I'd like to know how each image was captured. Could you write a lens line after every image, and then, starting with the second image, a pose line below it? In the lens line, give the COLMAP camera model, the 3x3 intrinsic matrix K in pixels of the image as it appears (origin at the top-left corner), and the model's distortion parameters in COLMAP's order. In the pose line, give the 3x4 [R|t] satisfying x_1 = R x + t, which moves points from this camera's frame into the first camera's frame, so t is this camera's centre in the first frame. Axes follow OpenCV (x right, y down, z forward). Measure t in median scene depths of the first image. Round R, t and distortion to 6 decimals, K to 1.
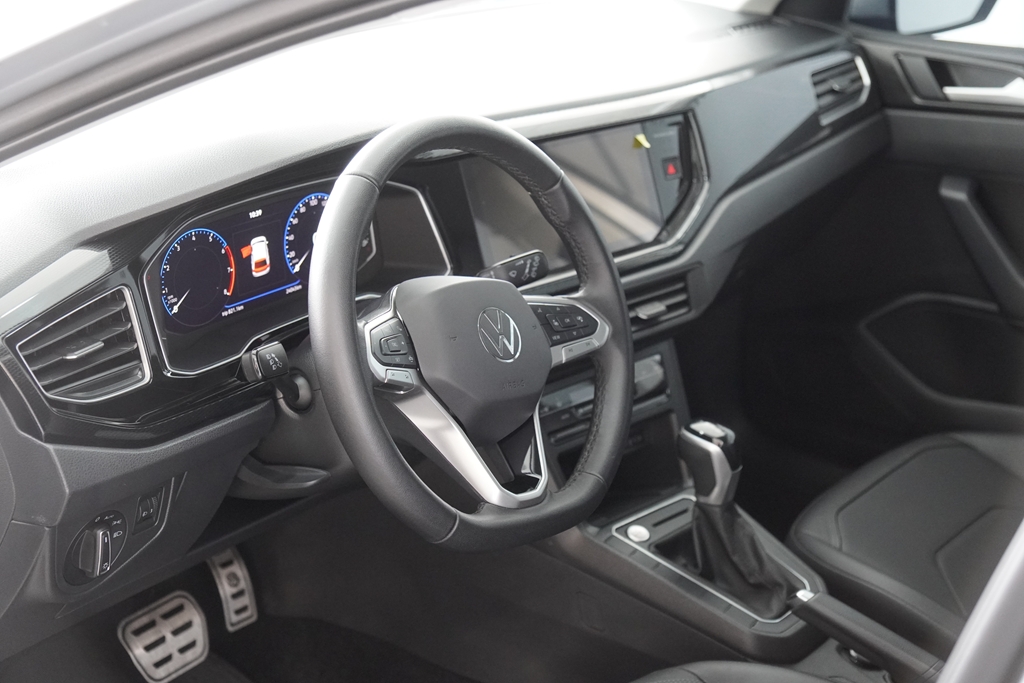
lens RADIAL K [[1889.7, 0, 514.2], [0, 1889.7, 349.3], [0, 0, 1]] dist [0.634201, 0.000000]
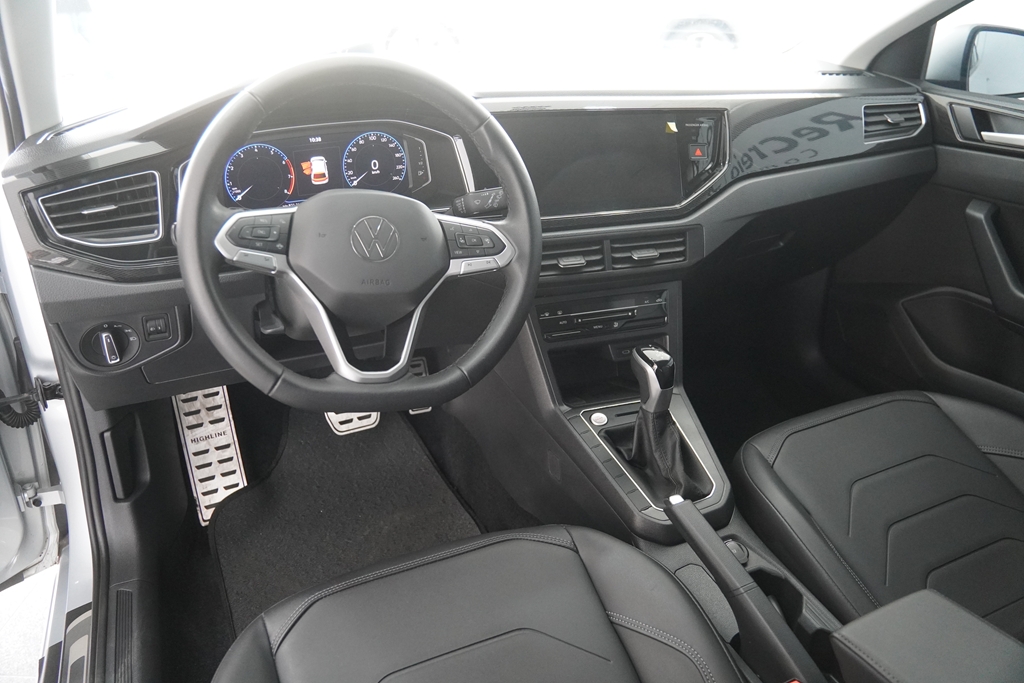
lens RADIAL K [[785.8, 0, 508.2], [0, 785.8, 351.2], [0, 0, 1]] dist [-0.095217, 0.032685]
pose [[0.864488, 0.197657, -0.462160, 0.279016], [-0.149700, 0.978960, 0.138661, -0.017861], [0.479844, -0.050686, 0.875889, 0.543947]]
